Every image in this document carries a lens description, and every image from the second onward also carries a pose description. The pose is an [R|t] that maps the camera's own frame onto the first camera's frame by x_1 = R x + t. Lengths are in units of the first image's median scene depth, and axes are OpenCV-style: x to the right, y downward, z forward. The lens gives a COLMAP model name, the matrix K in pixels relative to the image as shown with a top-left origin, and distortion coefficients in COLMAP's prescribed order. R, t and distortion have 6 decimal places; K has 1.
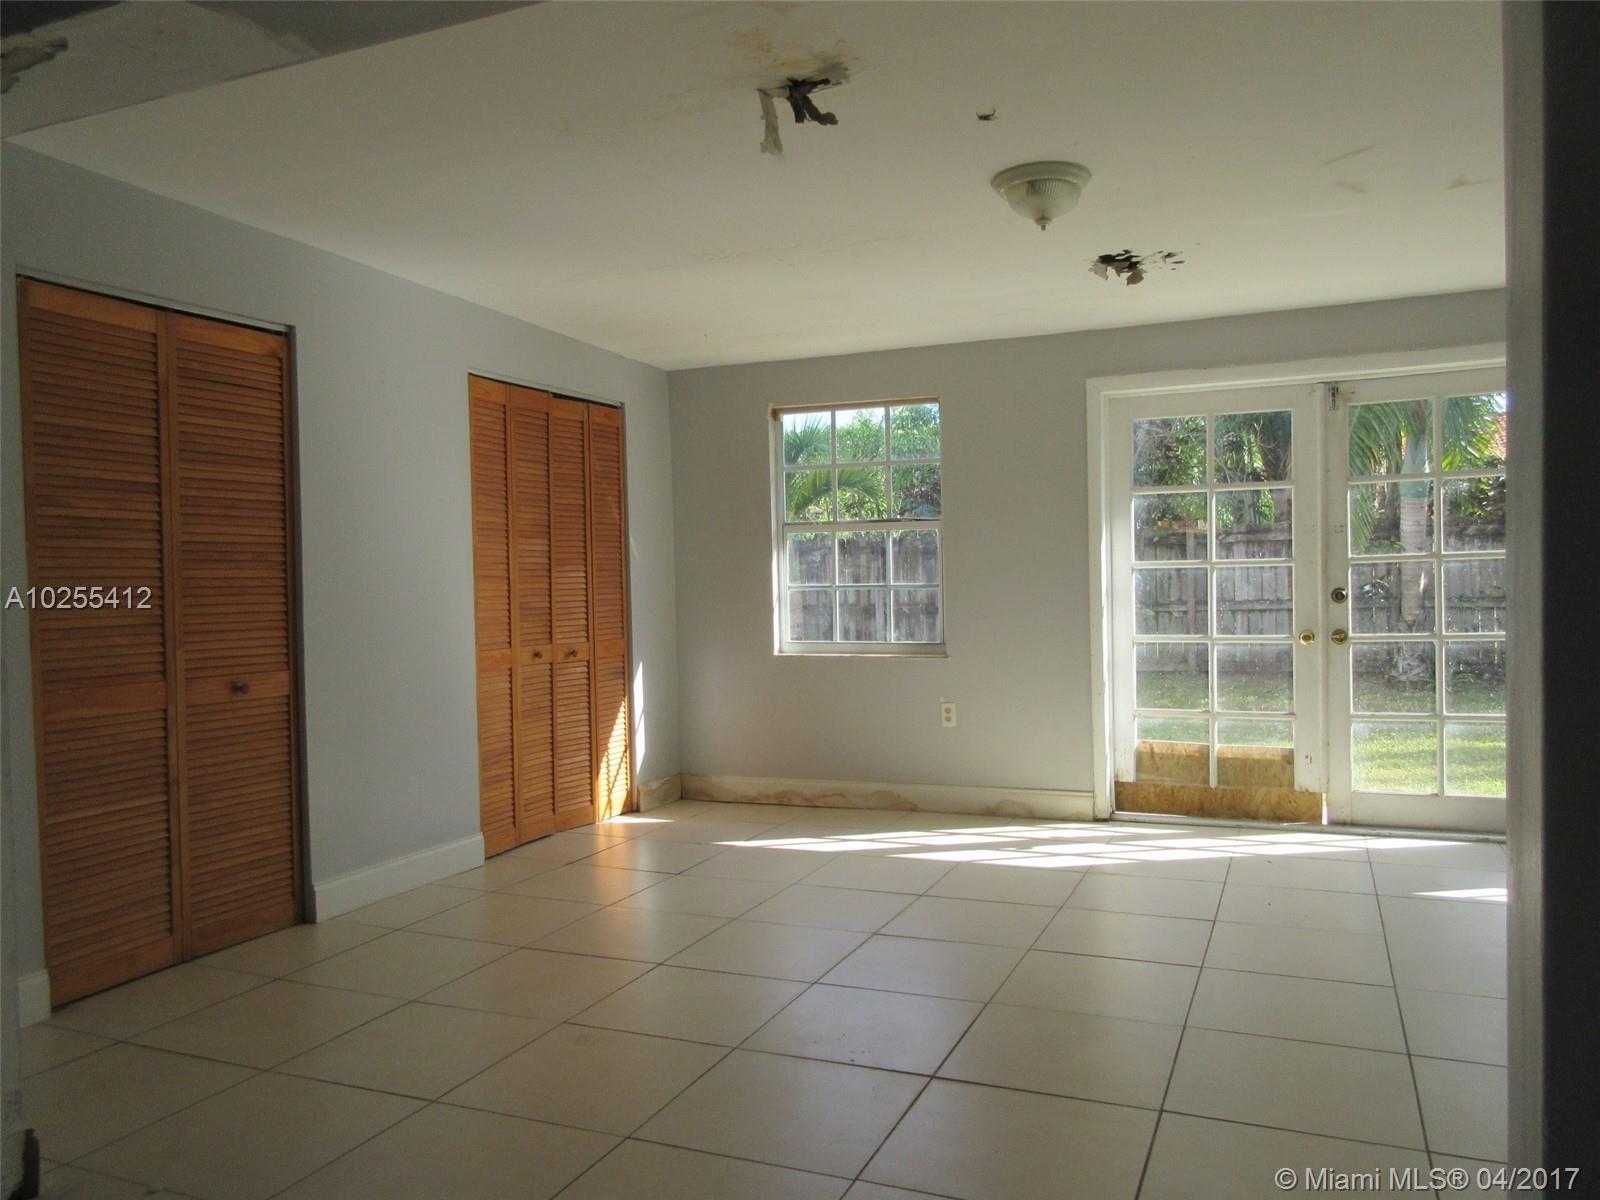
lens RADIAL K [[1189.3, 0, 801.4], [0, 1189.3, 602.5], [0, 0, 1]] dist [-0.009927, 0.003757]
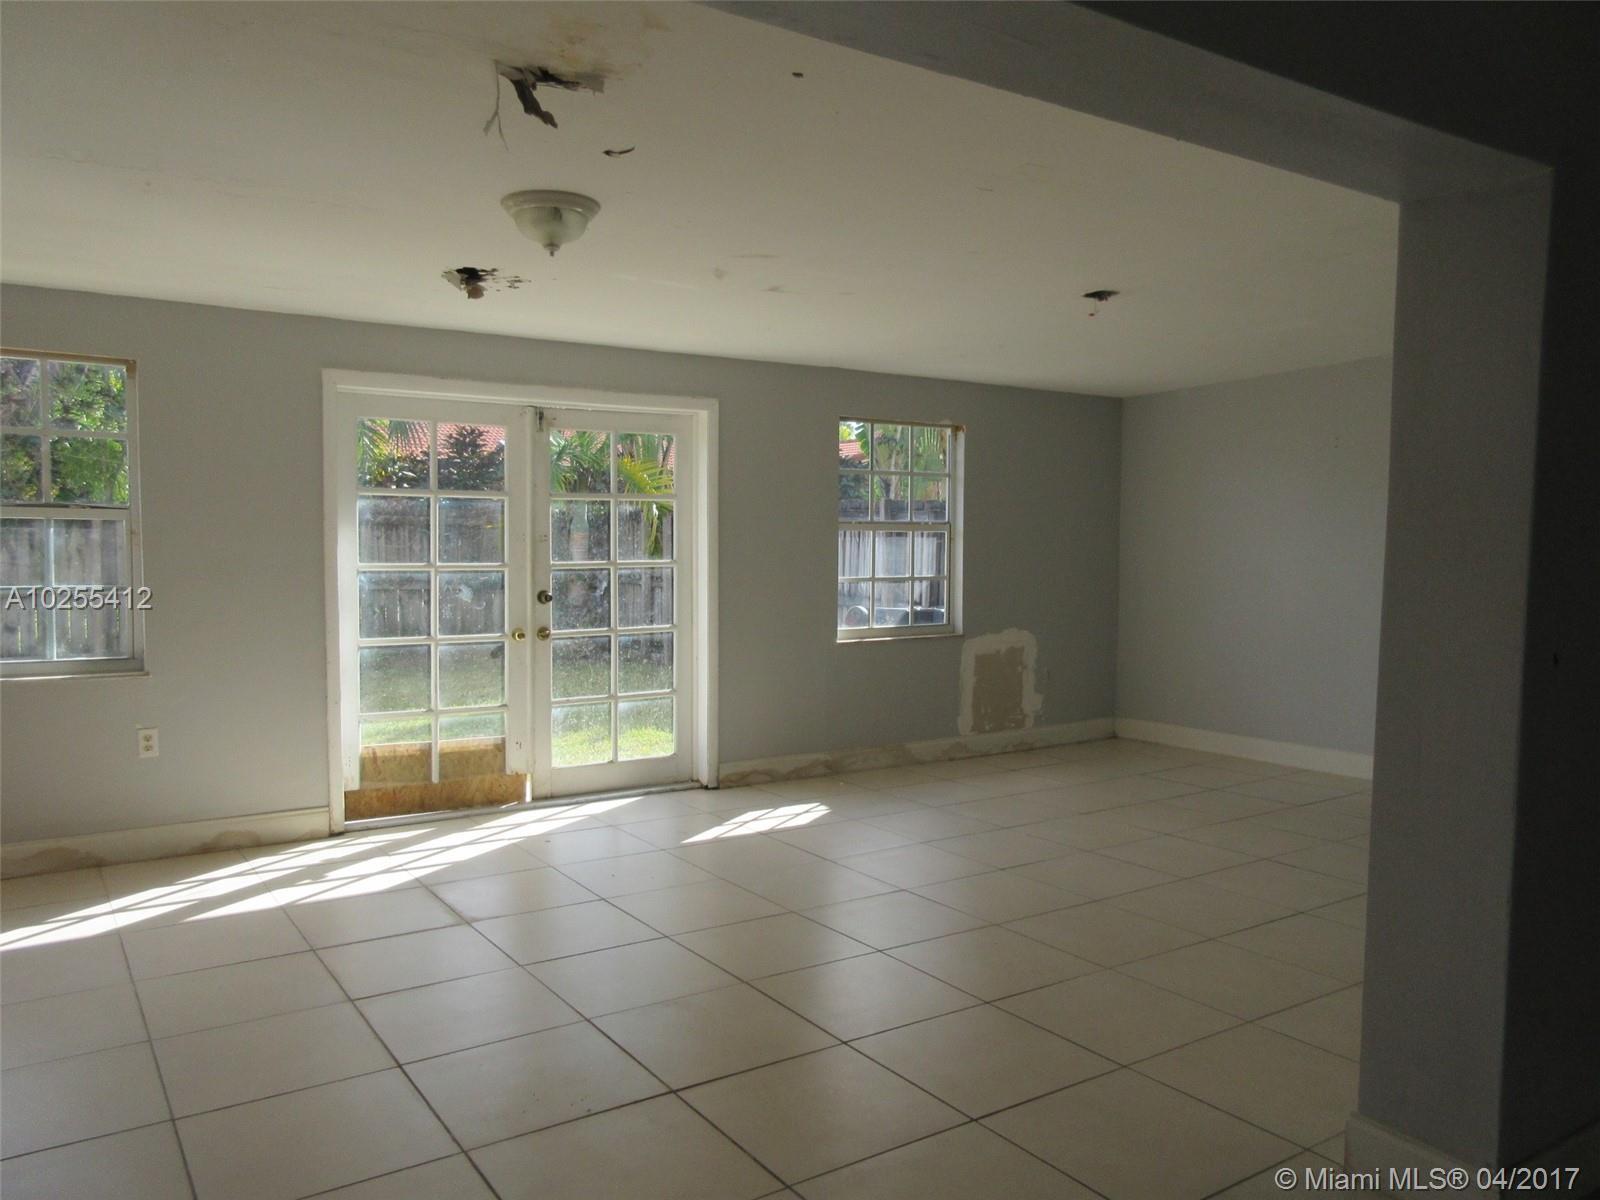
lens RADIAL K [[1189.3, 0, 802.7], [0, 1189.3, 600.1], [0, 0, 1]] dist [-0.009927, 0.003757]
pose [[0.537096, -0.017431, 0.843341, -0.360956], [-0.002778, 0.999744, 0.022433, -0.028570], [-0.843516, -0.014391, 0.536911, 0.179396]]
